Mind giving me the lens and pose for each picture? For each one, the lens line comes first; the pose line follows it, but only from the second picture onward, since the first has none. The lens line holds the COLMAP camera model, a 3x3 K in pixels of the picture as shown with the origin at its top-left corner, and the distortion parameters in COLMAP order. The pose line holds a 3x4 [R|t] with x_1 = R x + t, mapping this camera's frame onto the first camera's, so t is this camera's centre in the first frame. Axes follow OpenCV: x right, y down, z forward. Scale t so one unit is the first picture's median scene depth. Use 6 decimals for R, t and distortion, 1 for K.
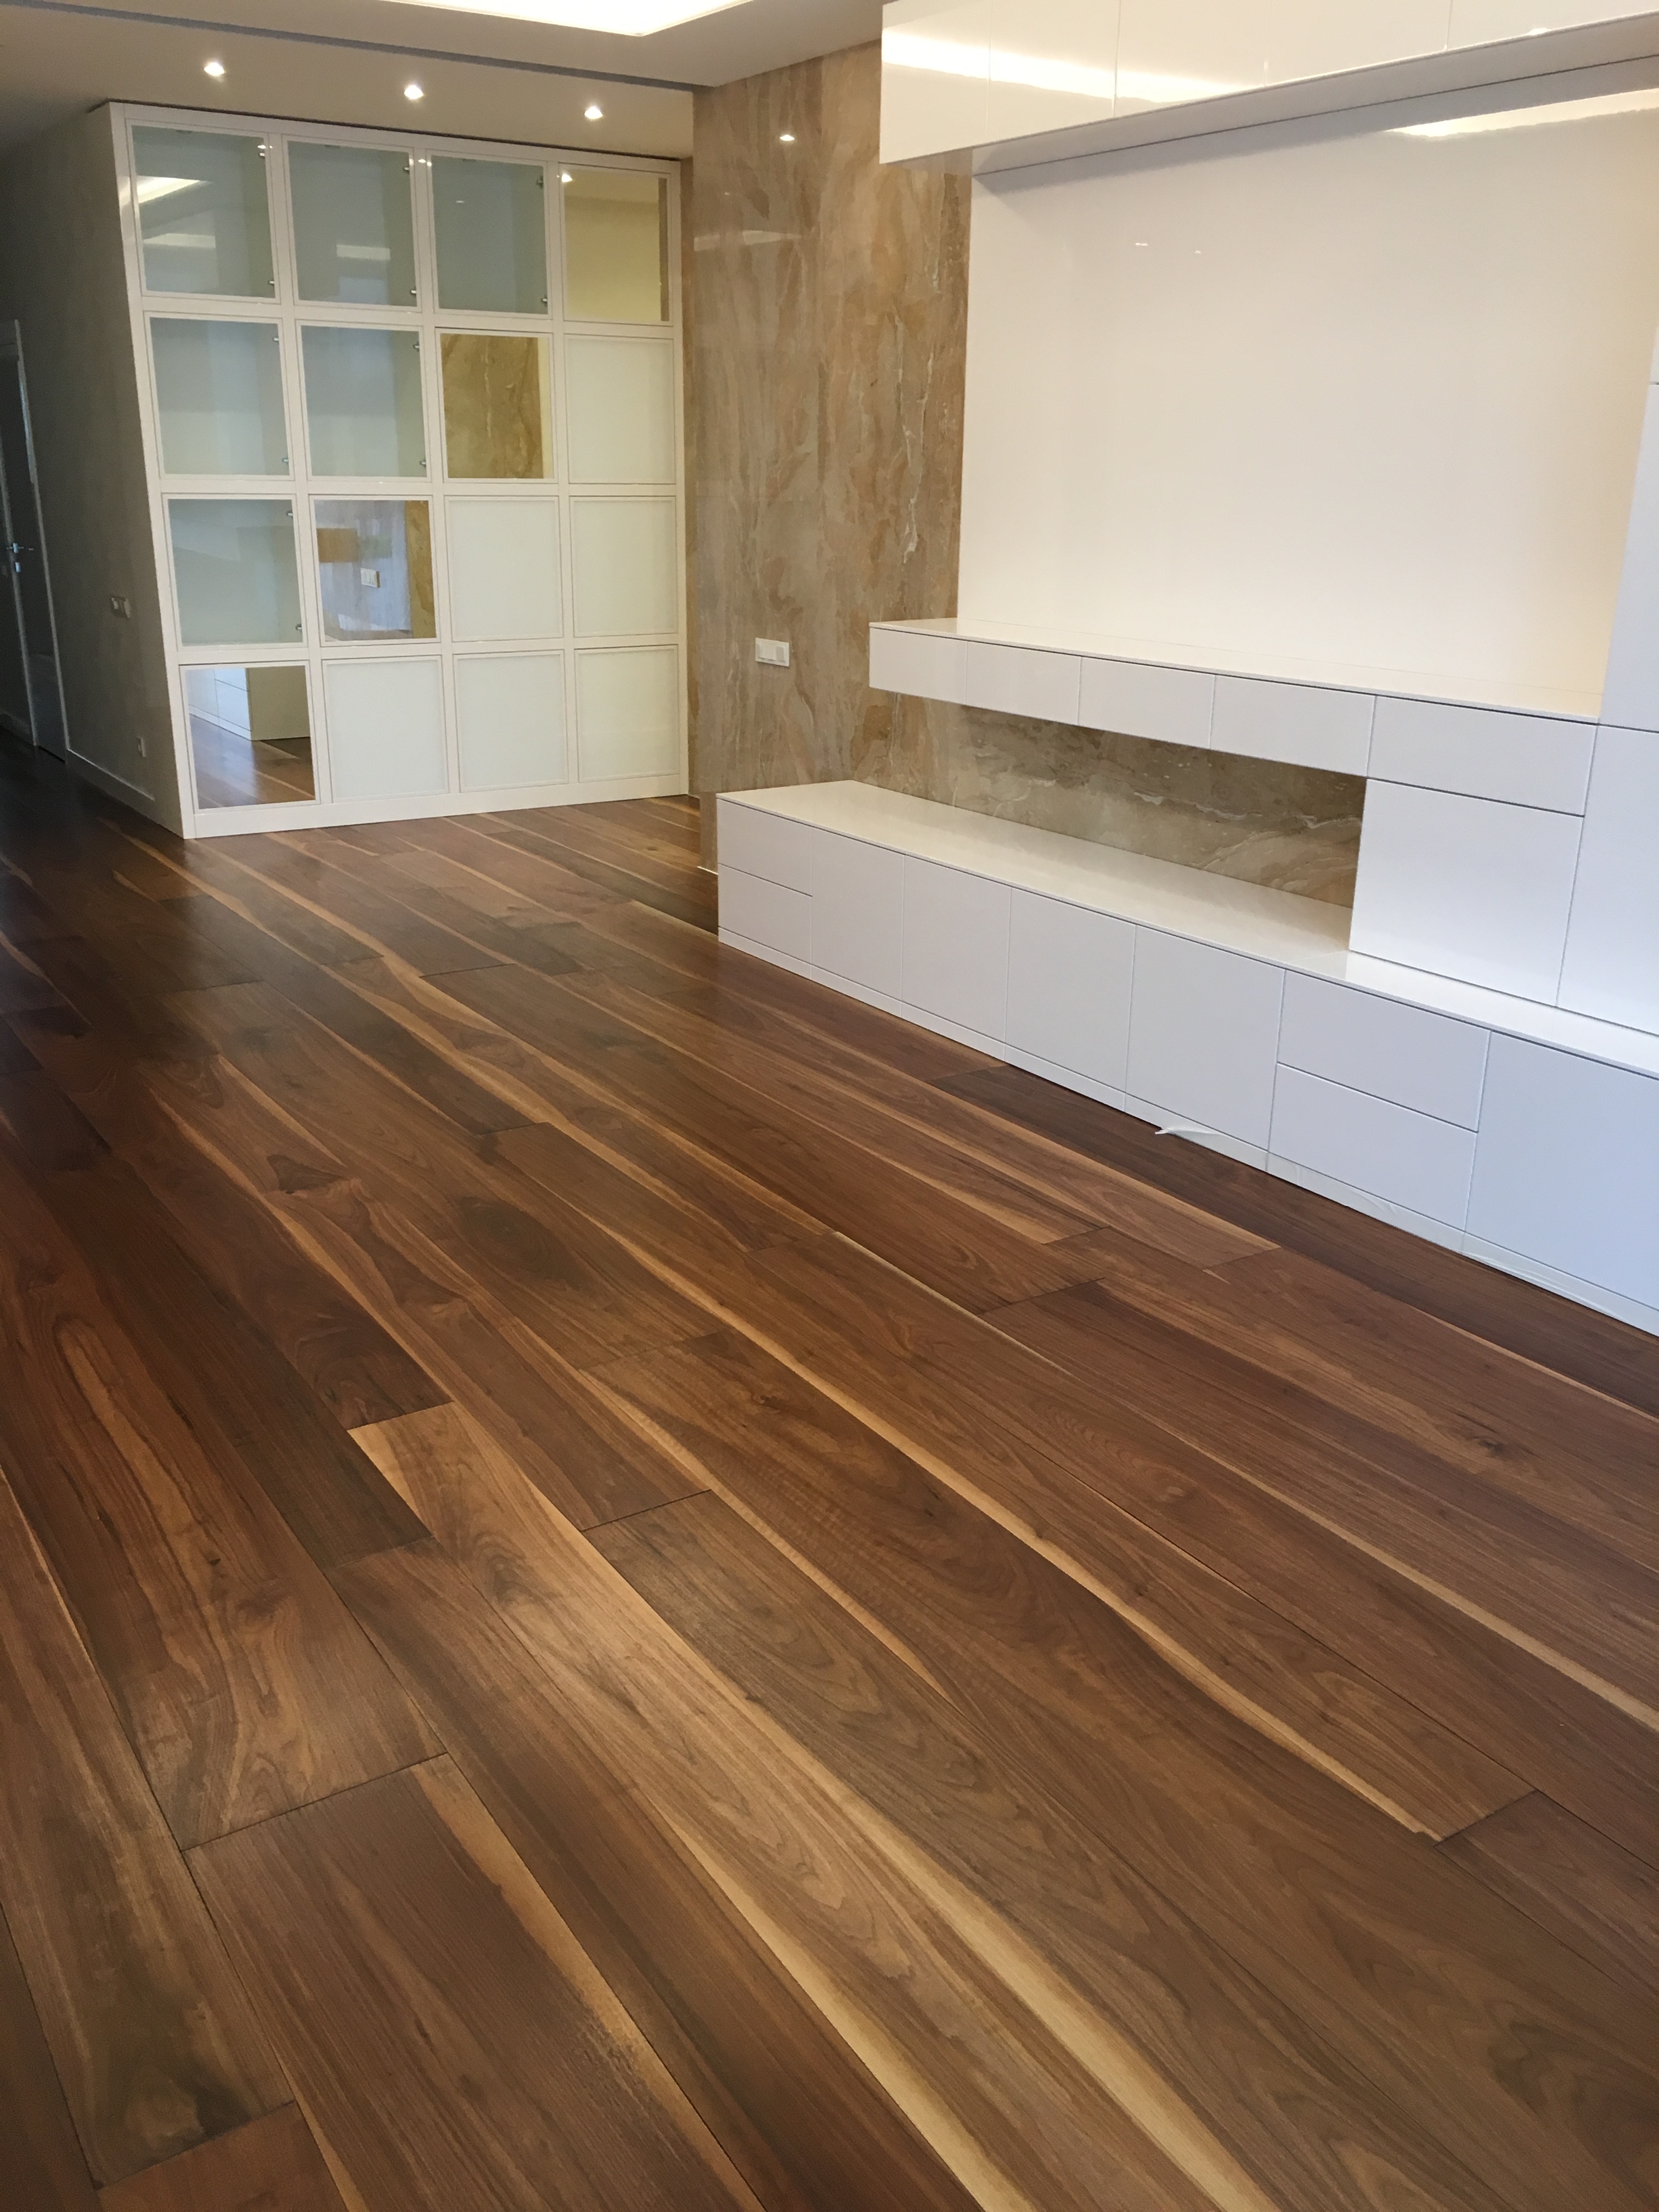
lens RADIAL K [[1861.3, 0, 829.3], [0, 1861.3, 1104.0], [0, 0, 1]] dist [0.031477, -0.017960]
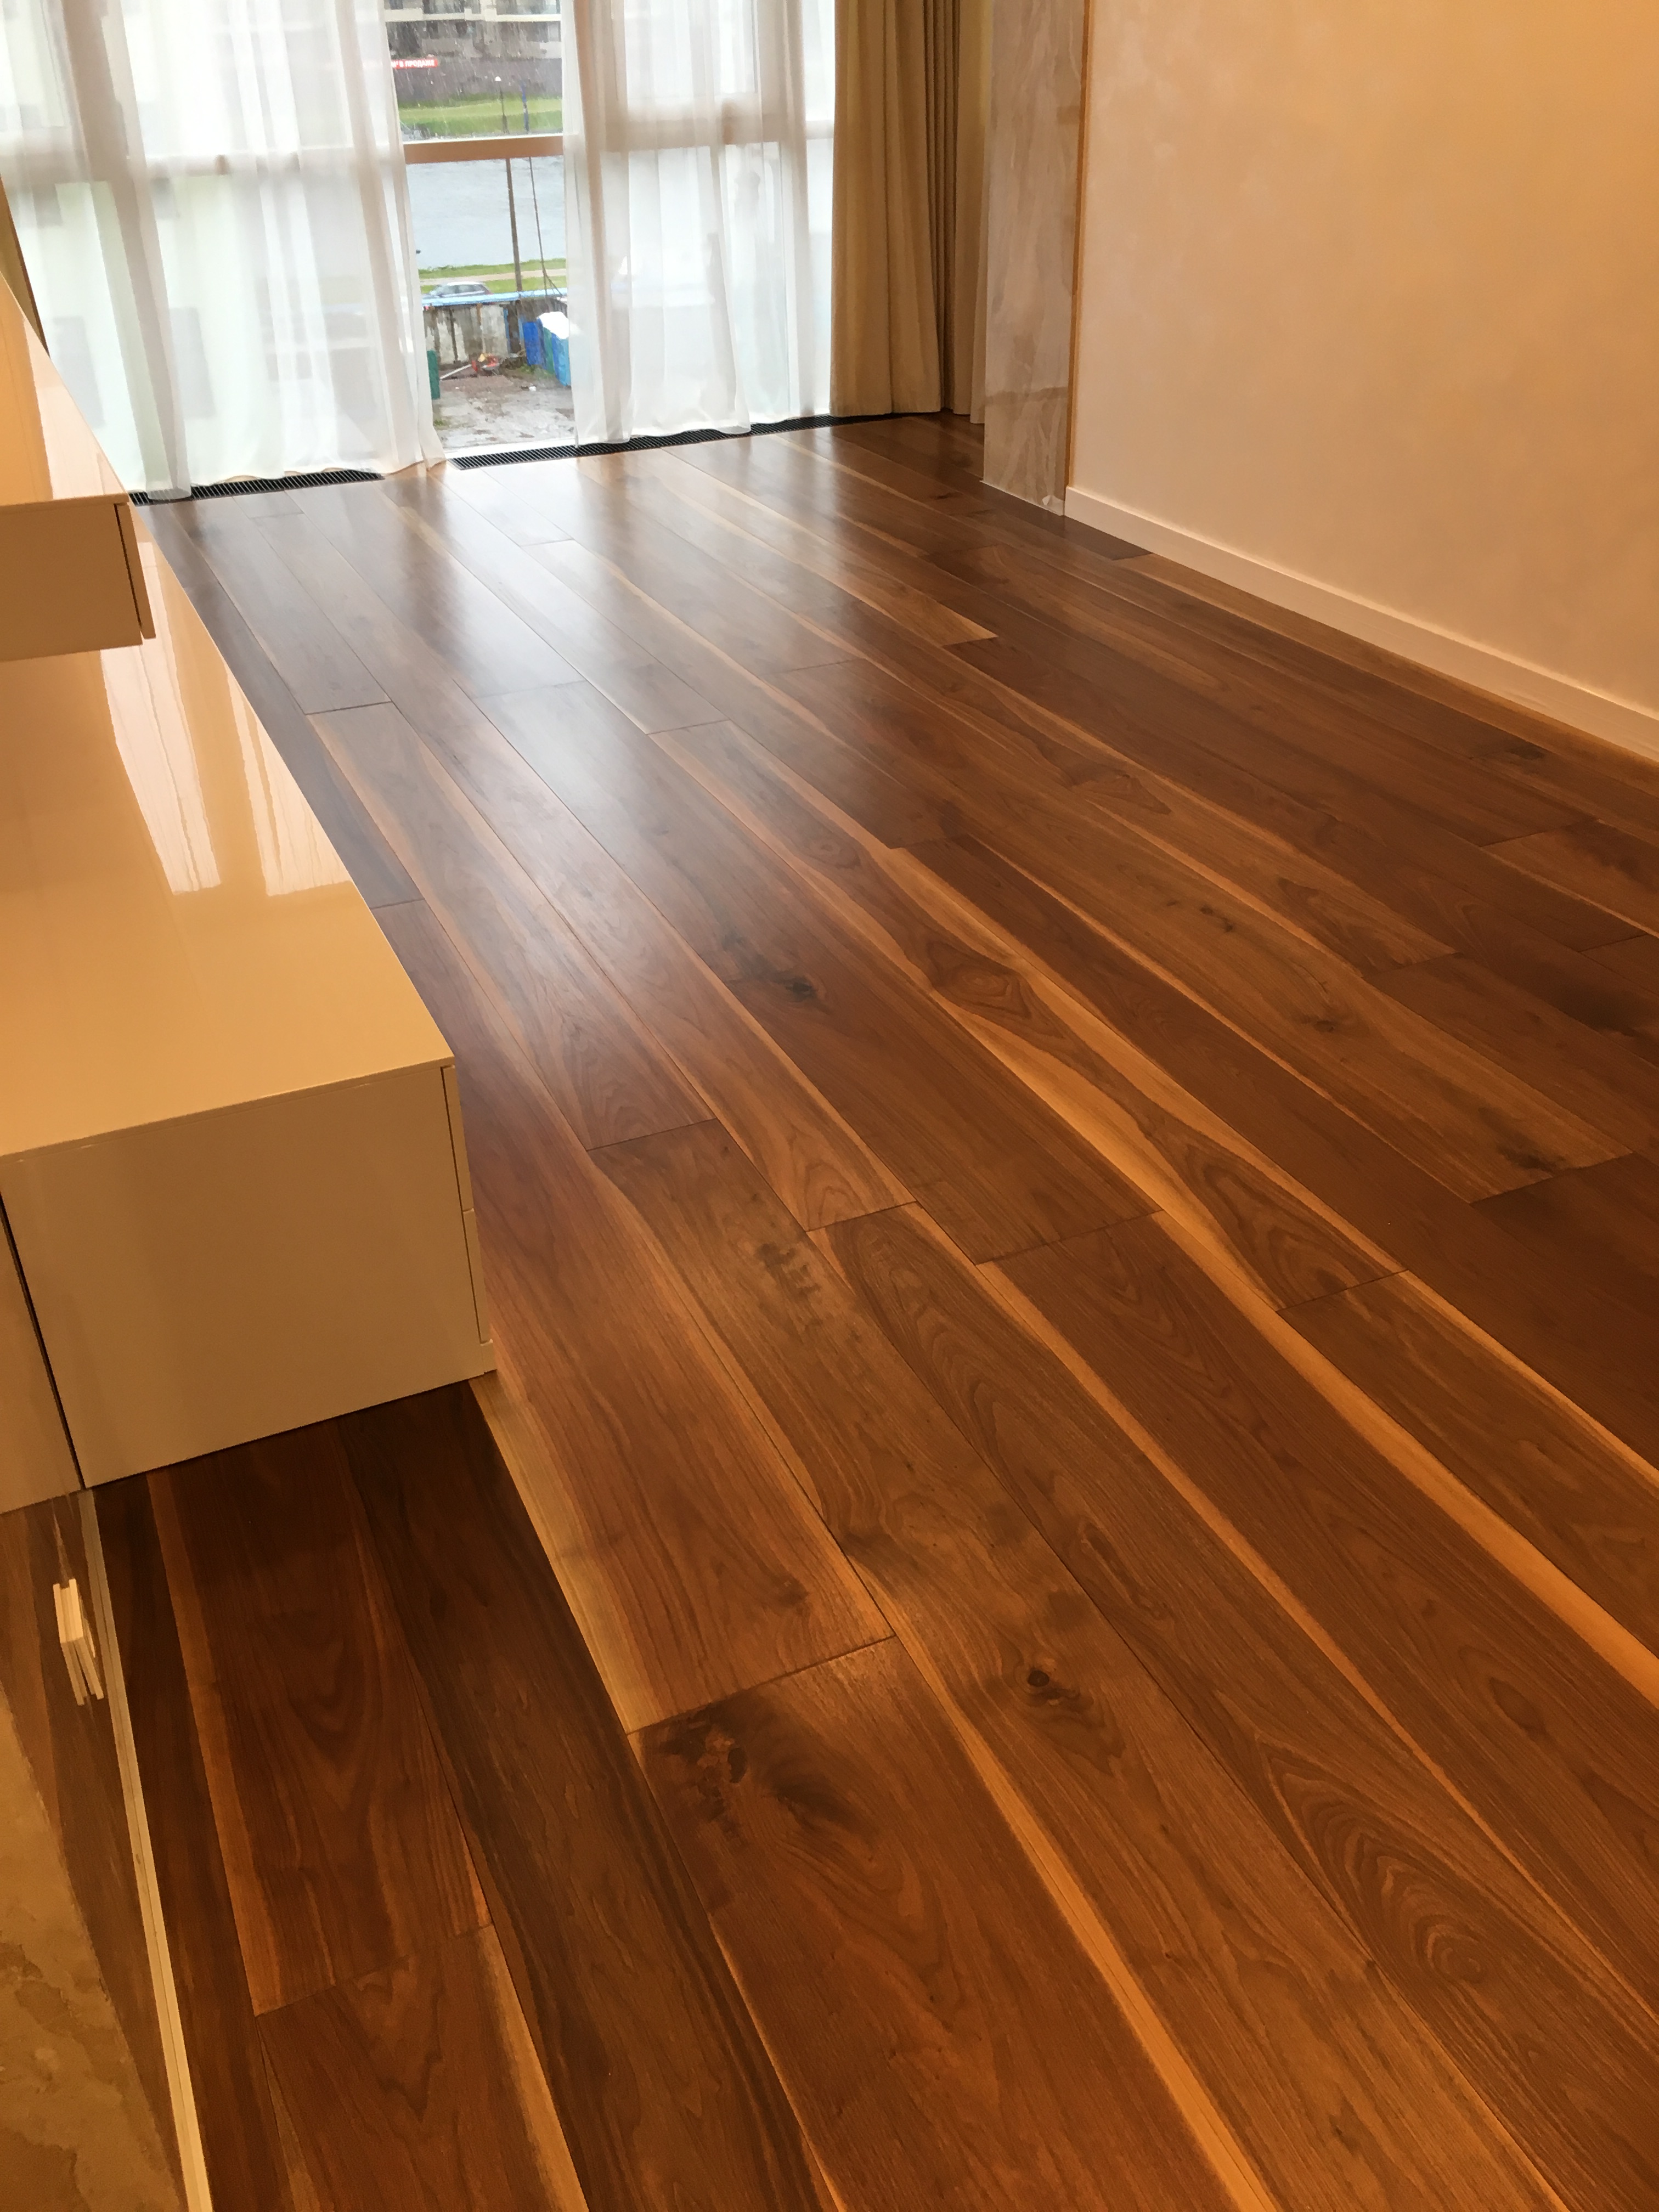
lens RADIAL K [[1861.3, 0, 825.9], [0, 1861.3, 1102.9], [0, 0, 1]] dist [0.031477, -0.017960]
pose [[-0.987551, -0.067991, 0.141849, -0.250822], [0.066357, 0.637535, 0.767559, -0.590614], [-0.142621, 0.767416, -0.625086, 1.625832]]
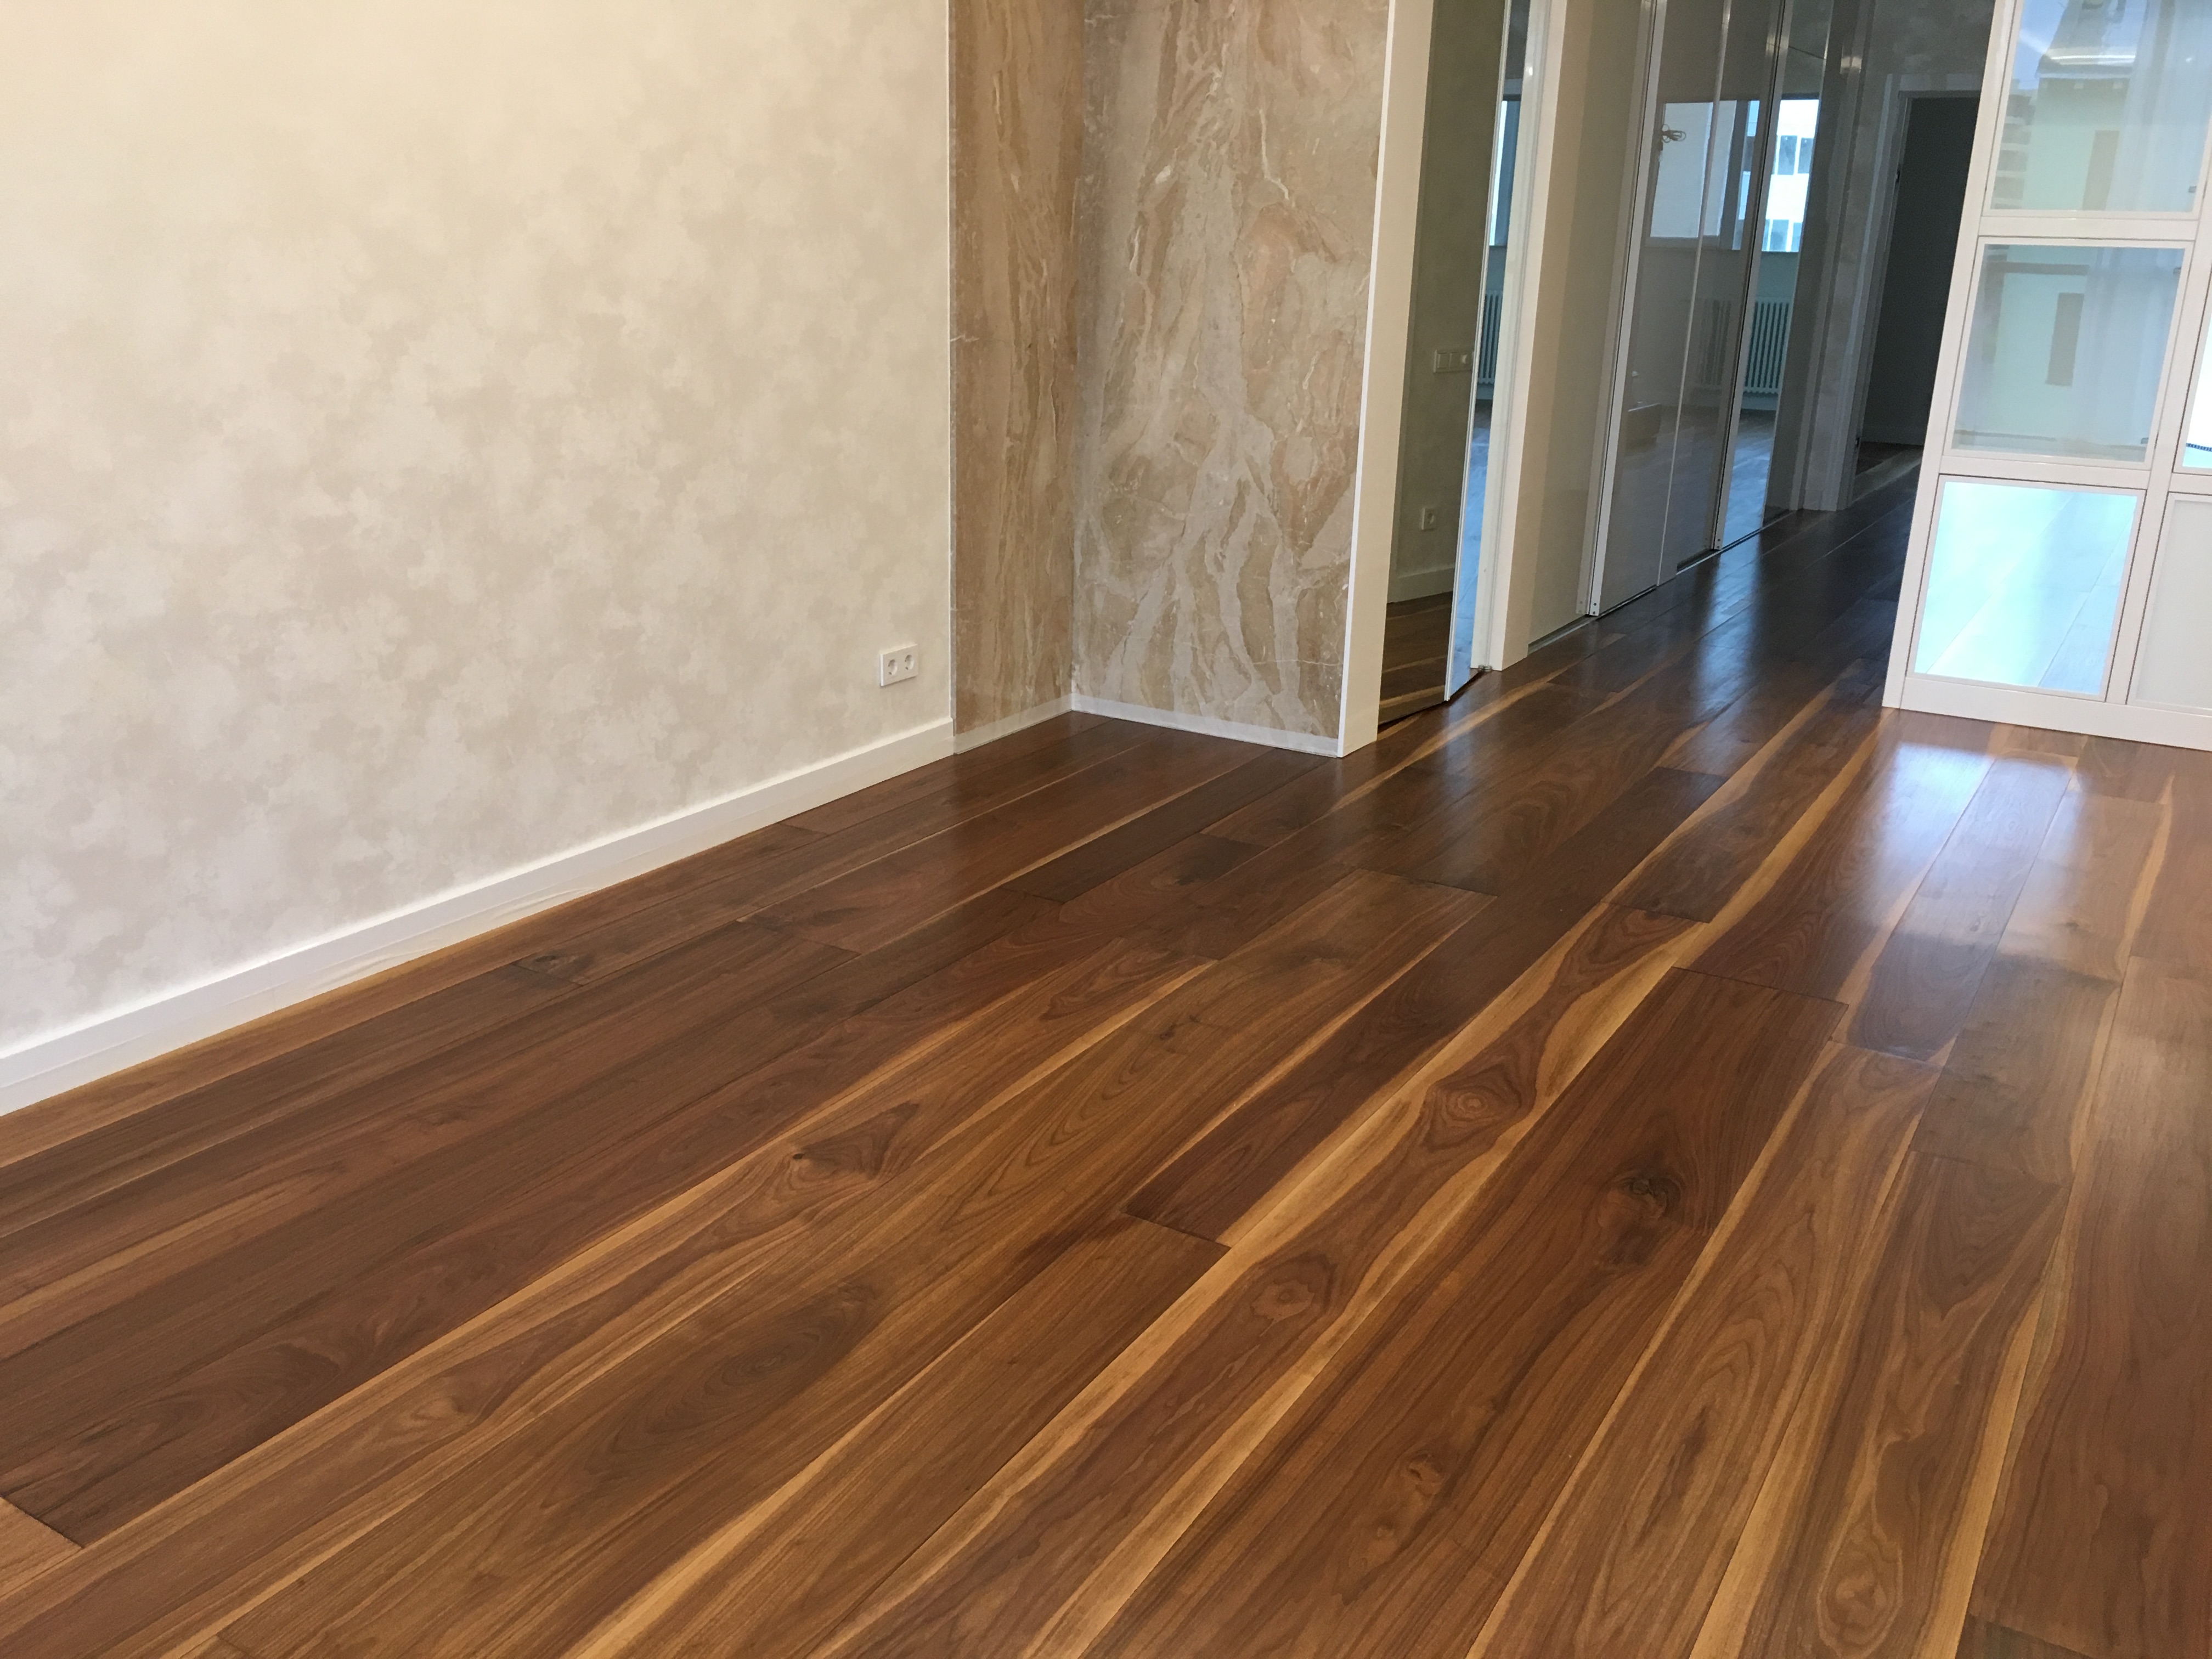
lens RADIAL K [[1861.3, 0, 1097.1], [0, 1861.3, 830.2], [0, 0, 1]] dist [0.031477, -0.017960]
pose [[0.428714, 0.274879, -0.860608, 0.283776], [-0.309712, 0.939583, 0.145820, -0.178587], [0.848695, 0.204025, 0.487945, 0.645739]]
